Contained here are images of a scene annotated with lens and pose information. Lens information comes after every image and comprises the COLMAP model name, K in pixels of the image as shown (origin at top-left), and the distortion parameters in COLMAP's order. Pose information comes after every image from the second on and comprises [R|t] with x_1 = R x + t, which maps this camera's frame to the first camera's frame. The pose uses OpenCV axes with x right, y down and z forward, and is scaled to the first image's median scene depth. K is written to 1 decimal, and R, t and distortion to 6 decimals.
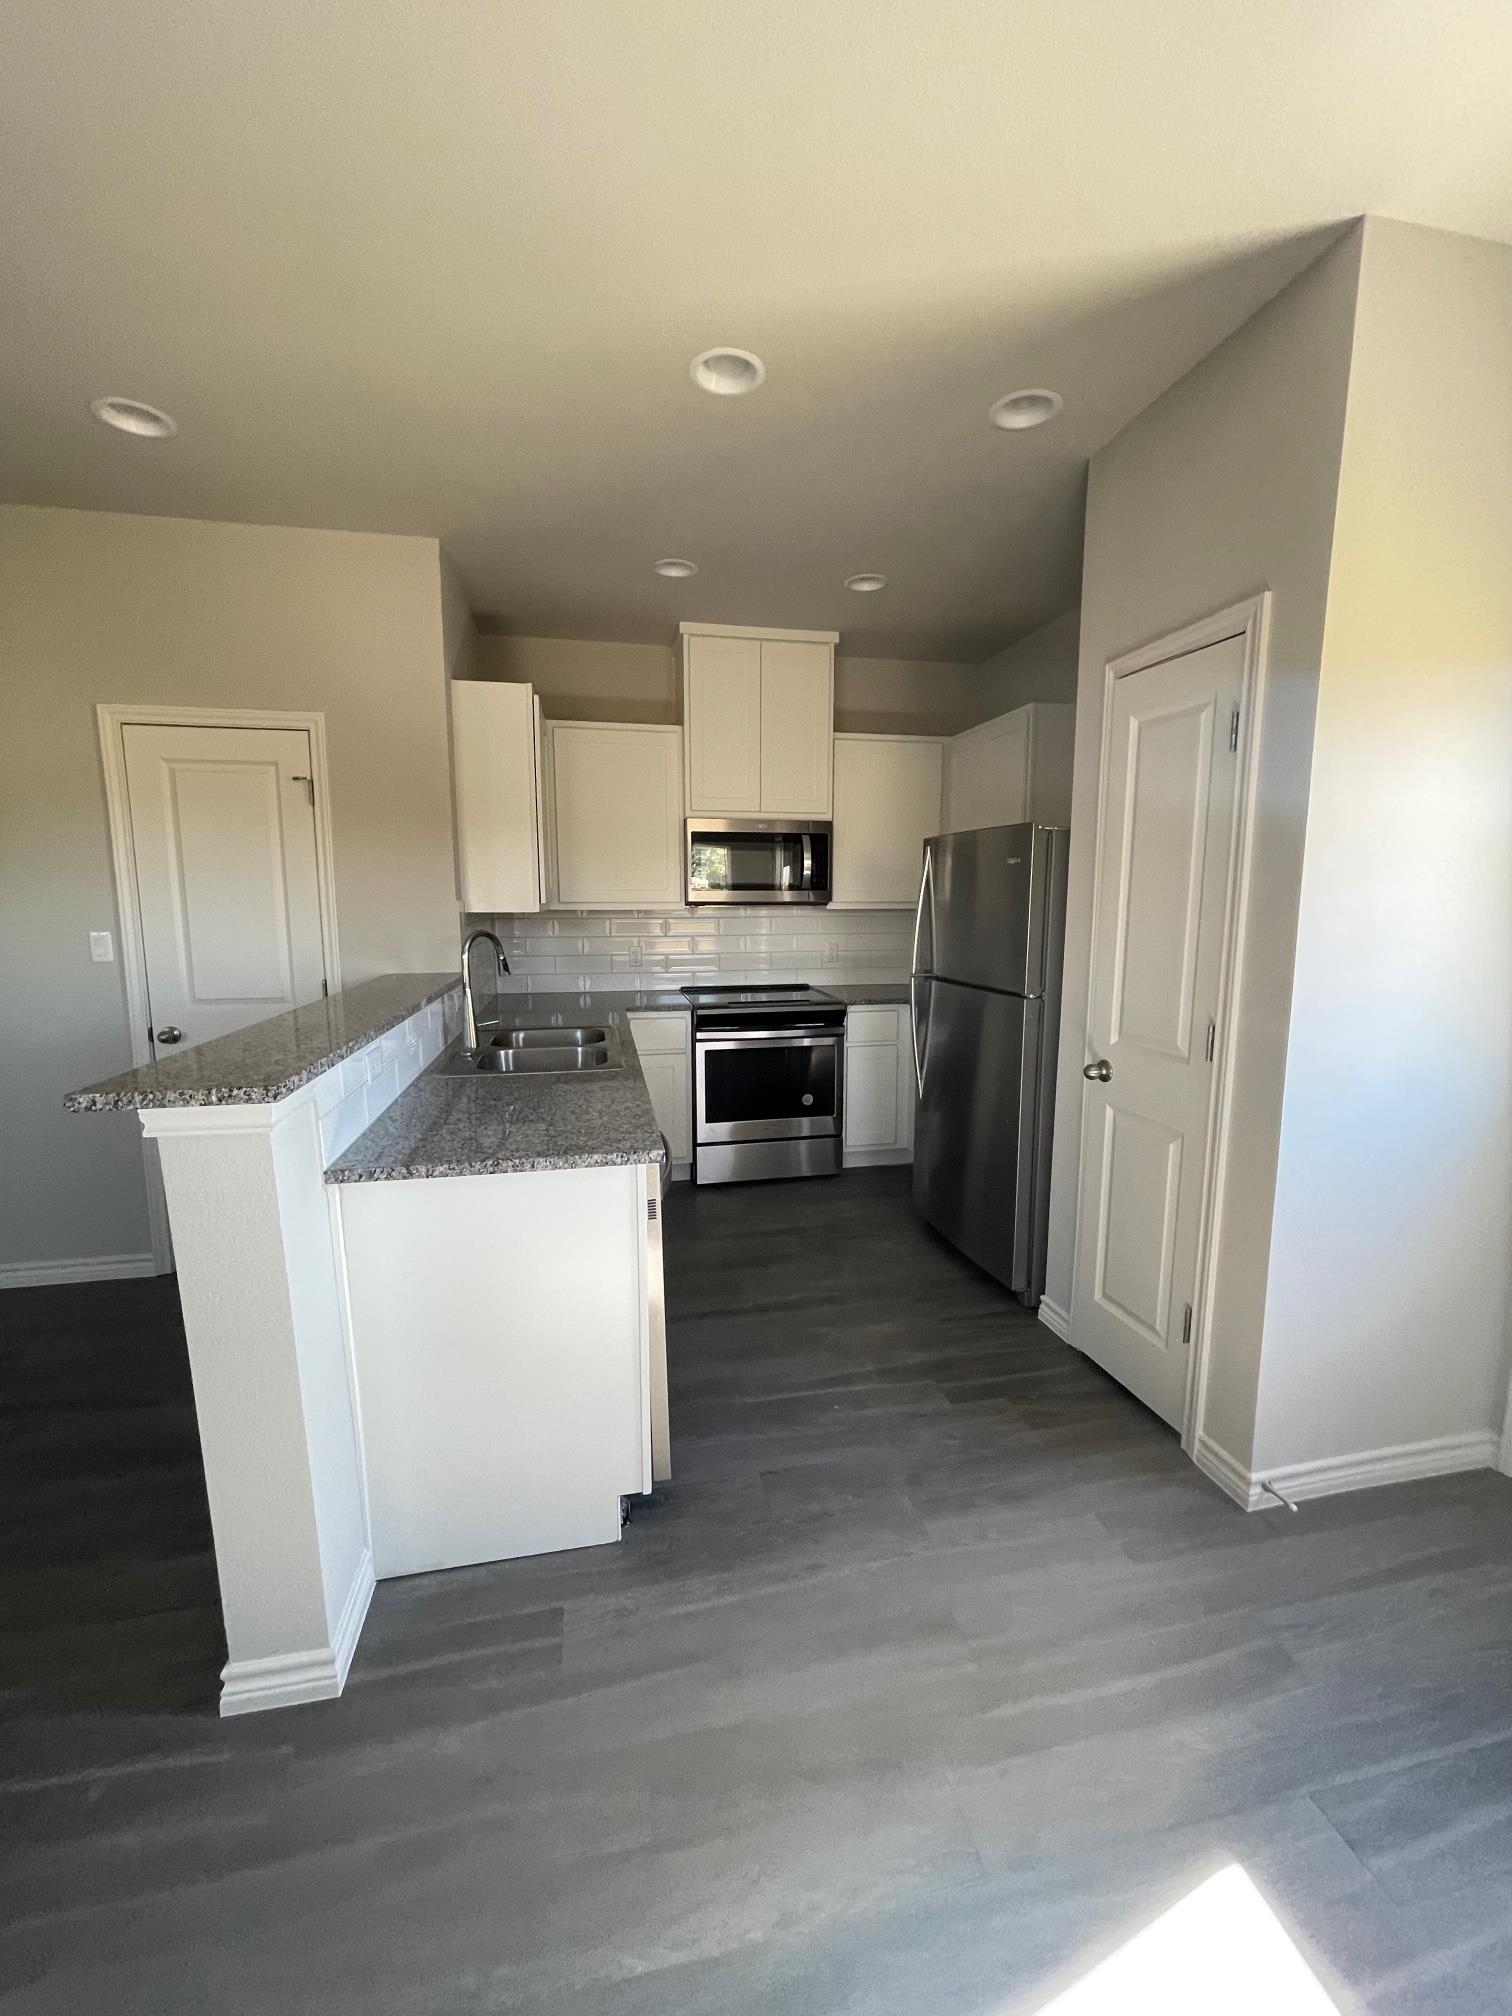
lens RADIAL K [[809.9, 0, 758.4], [0, 809.9, 1004.2], [0, 0, 1]] dist [-0.002511, 0.000280]
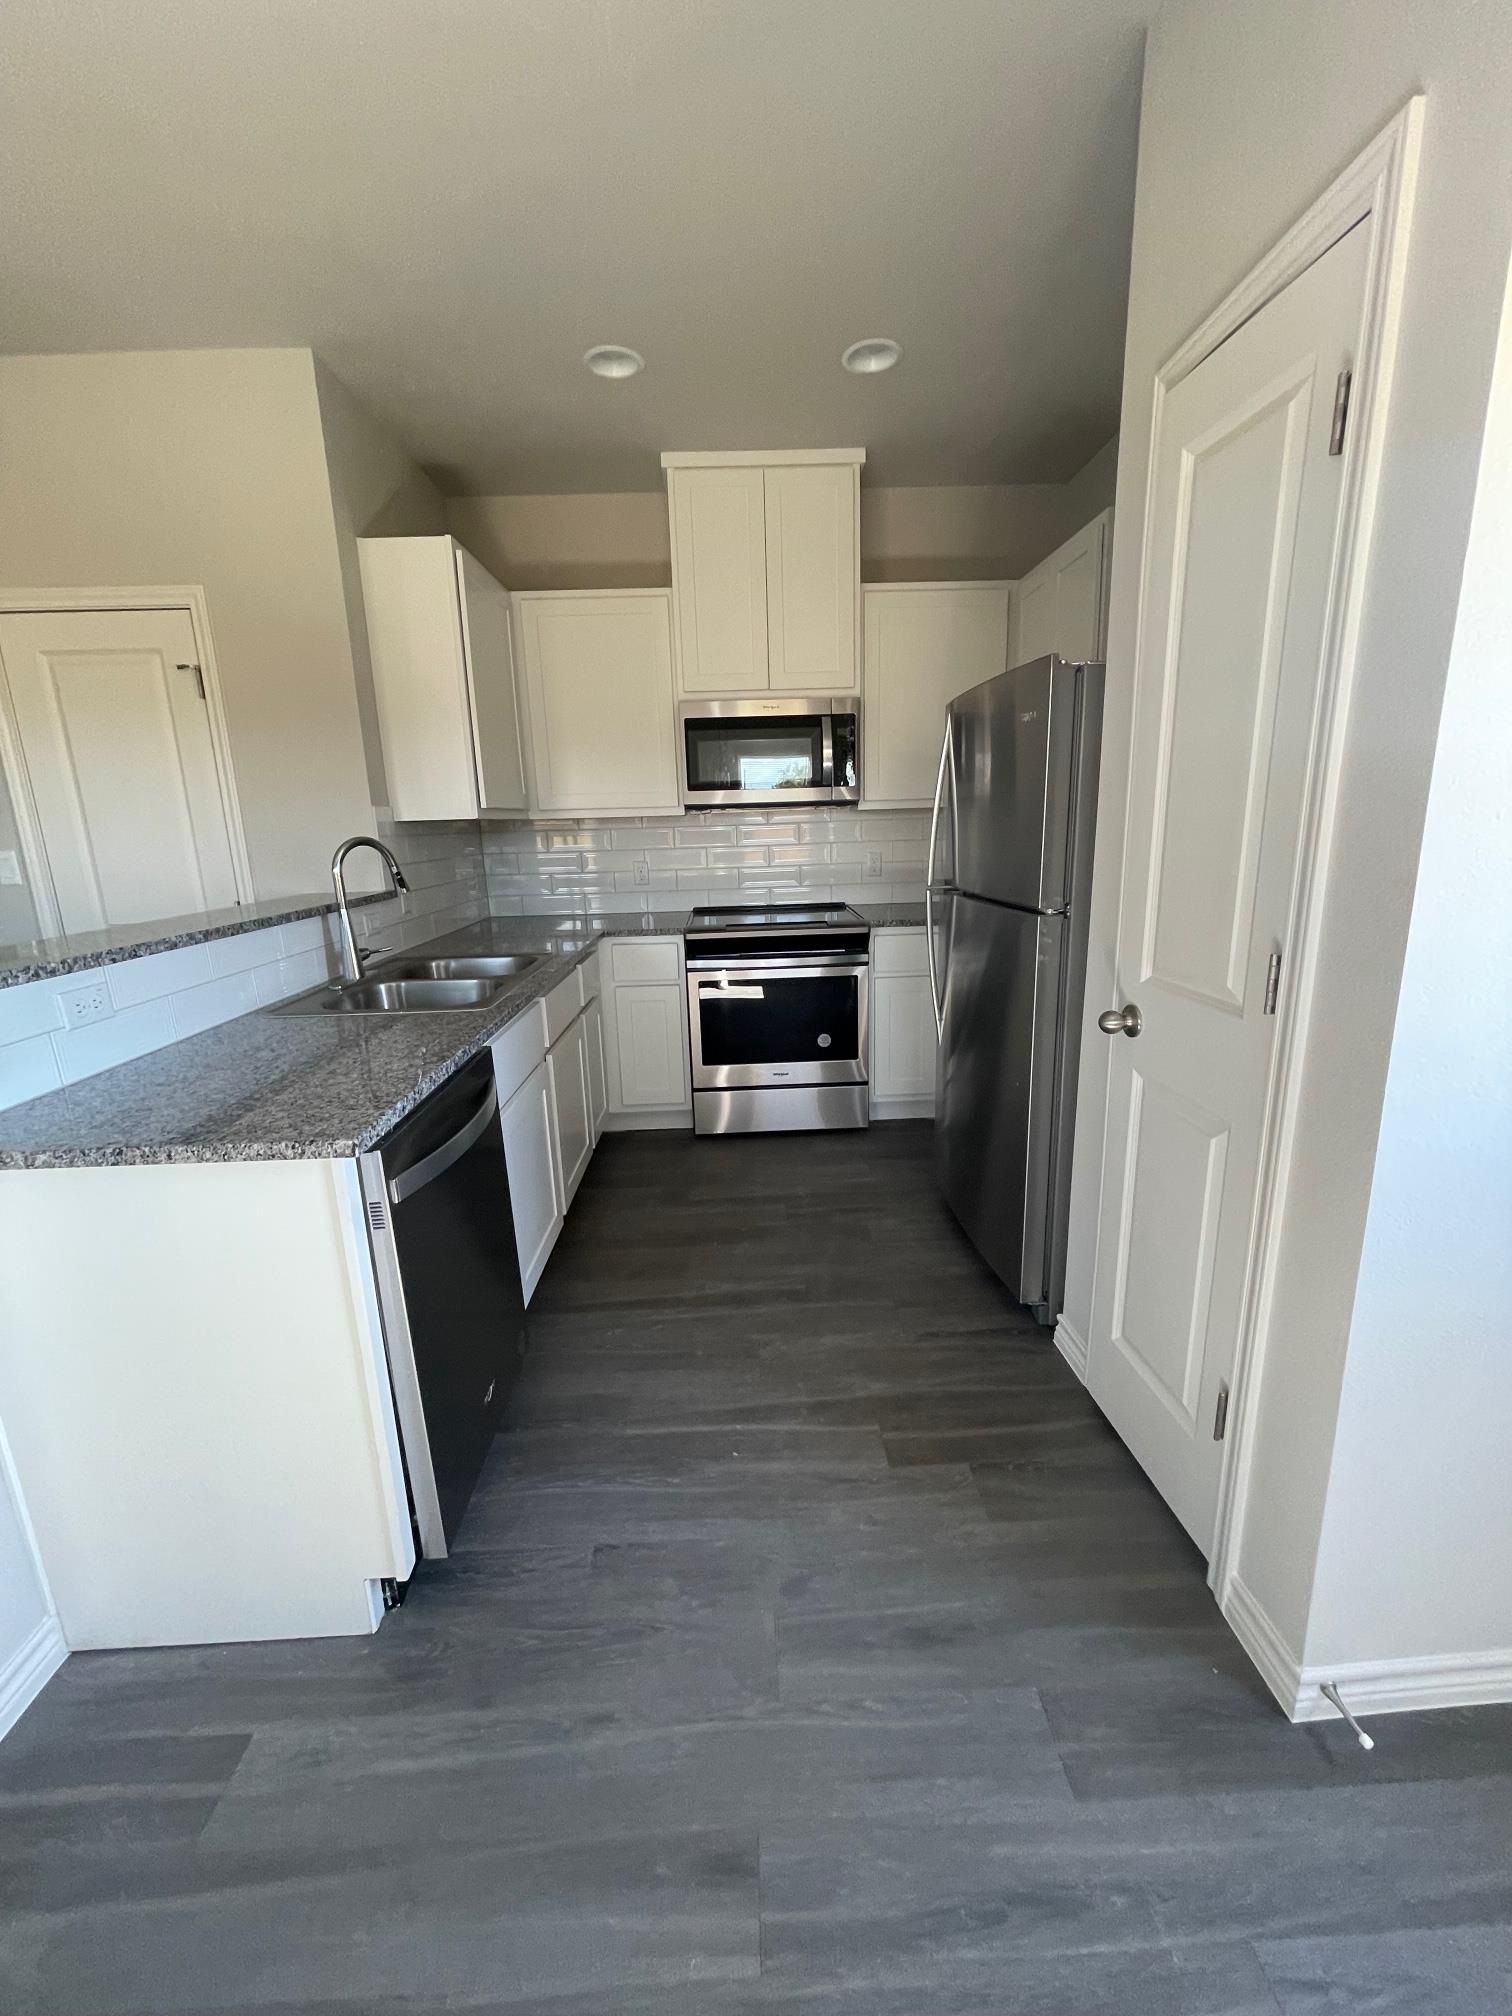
lens RADIAL K [[809.9, 0, 758.4], [0, 809.9, 1004.2], [0, 0, 1]] dist [-0.002511, 0.000280]
pose [[0.984551, 0.010321, -0.174795, 0.209026], [0.005953, 0.995711, 0.092323, 0.003952], [0.174998, -0.091937, 0.980267, 0.250337]]
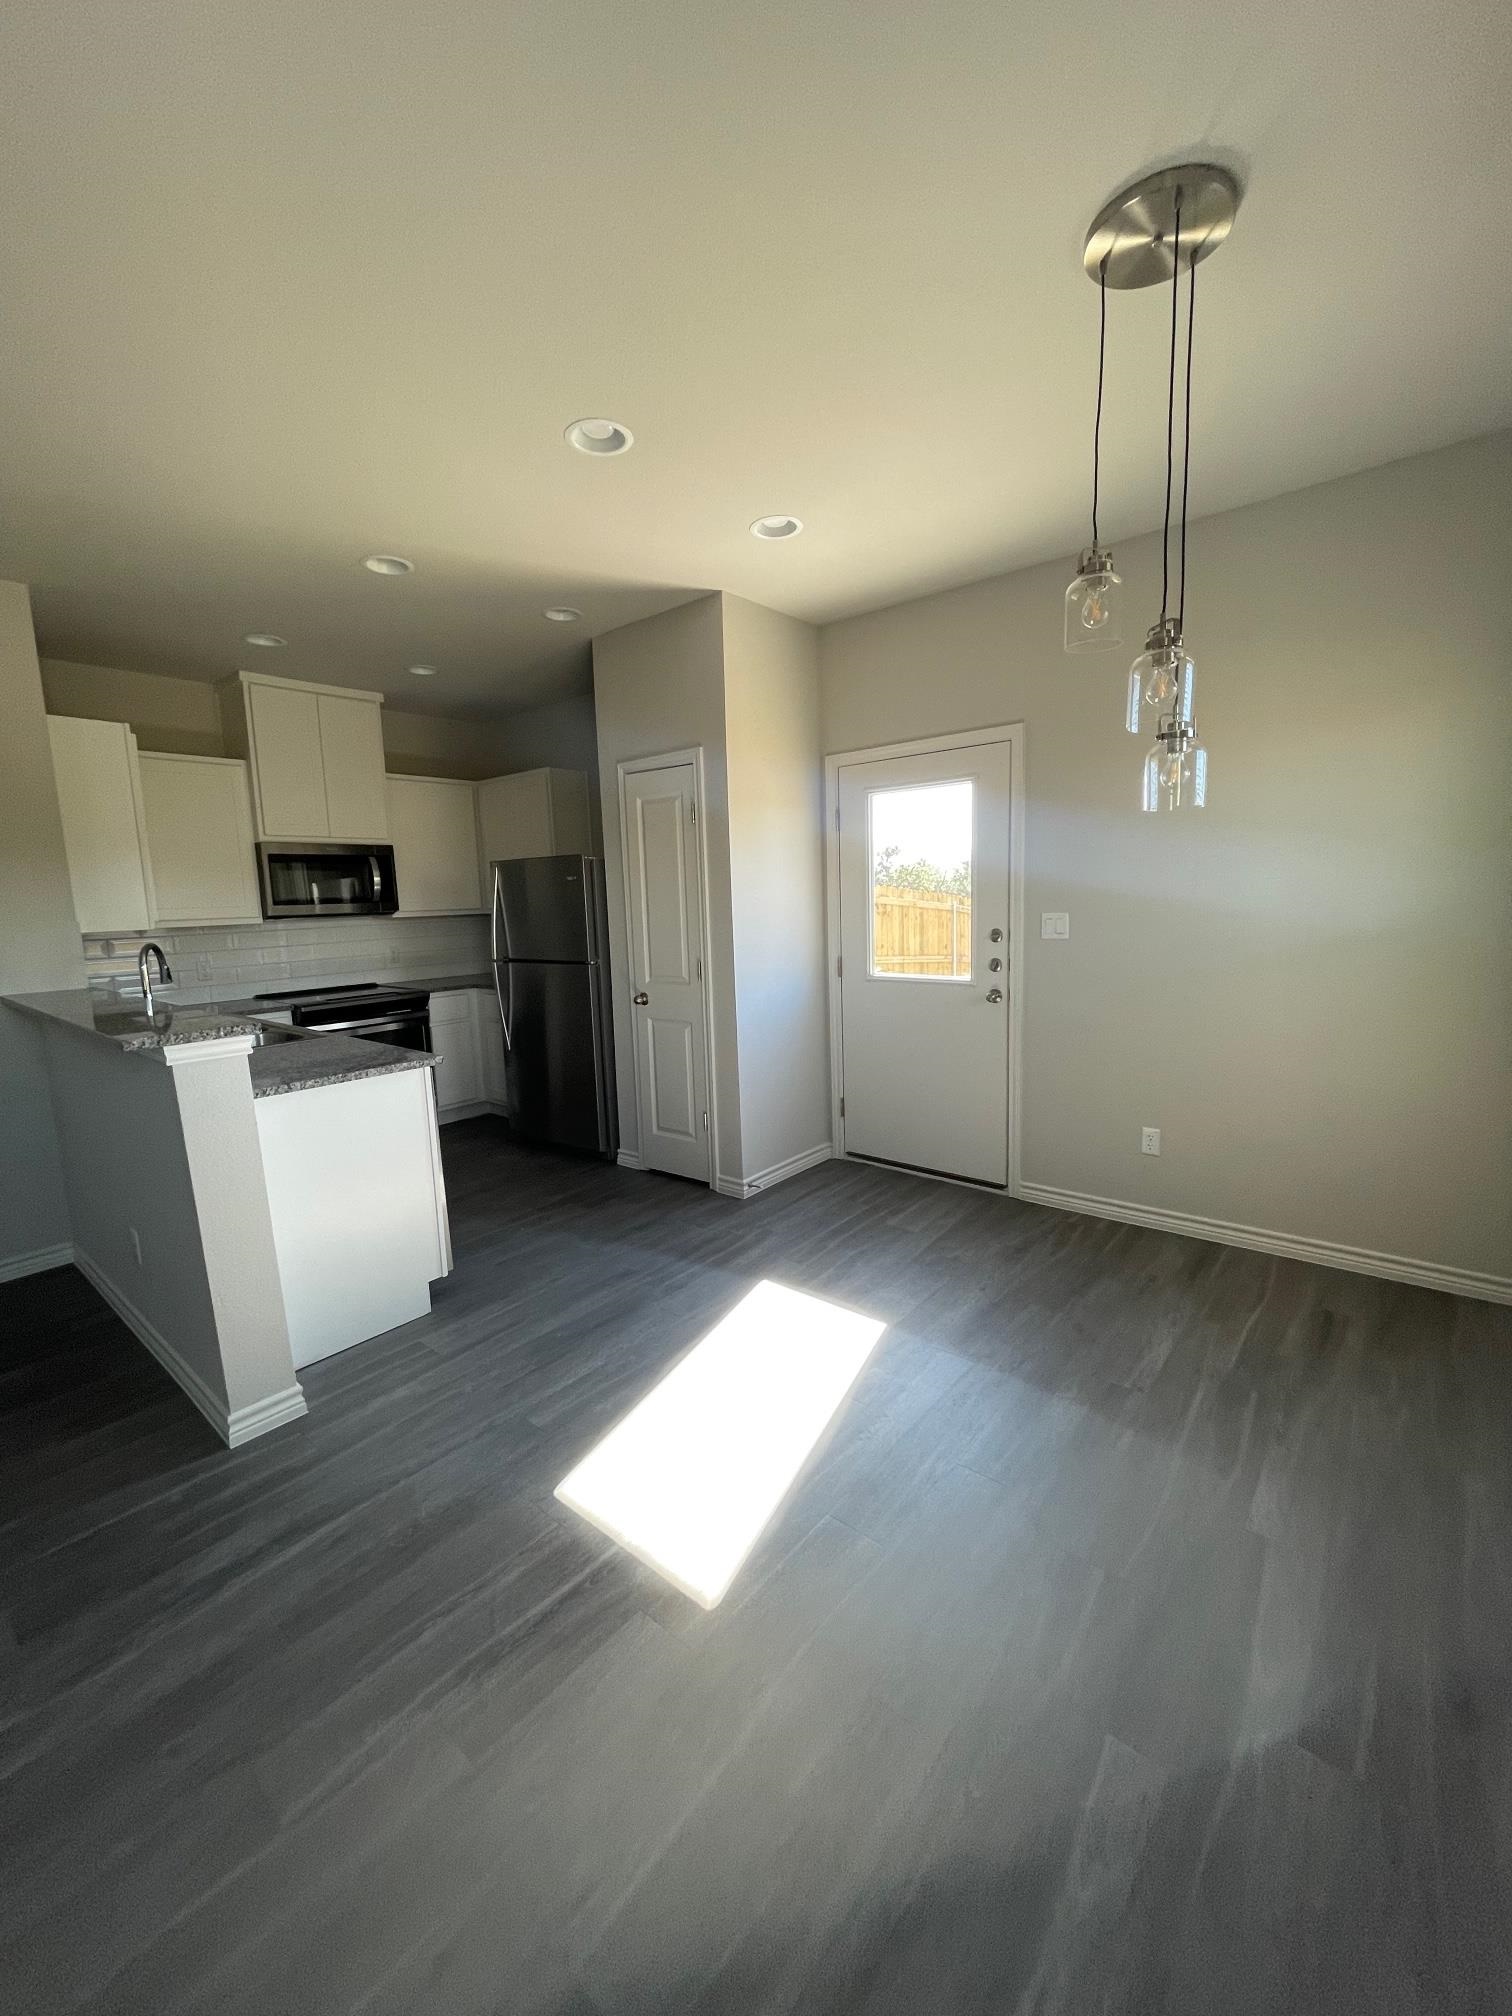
lens RADIAL K [[809.9, 0, 758.4], [0, 809.9, 1004.2], [0, 0, 1]] dist [-0.002511, 0.000280]
pose [[0.783716, -0.108433, 0.611582, -0.384809], [0.115684, 0.992897, 0.027795, 0.064659], [-0.610251, 0.048967, 0.790693, -0.450446]]
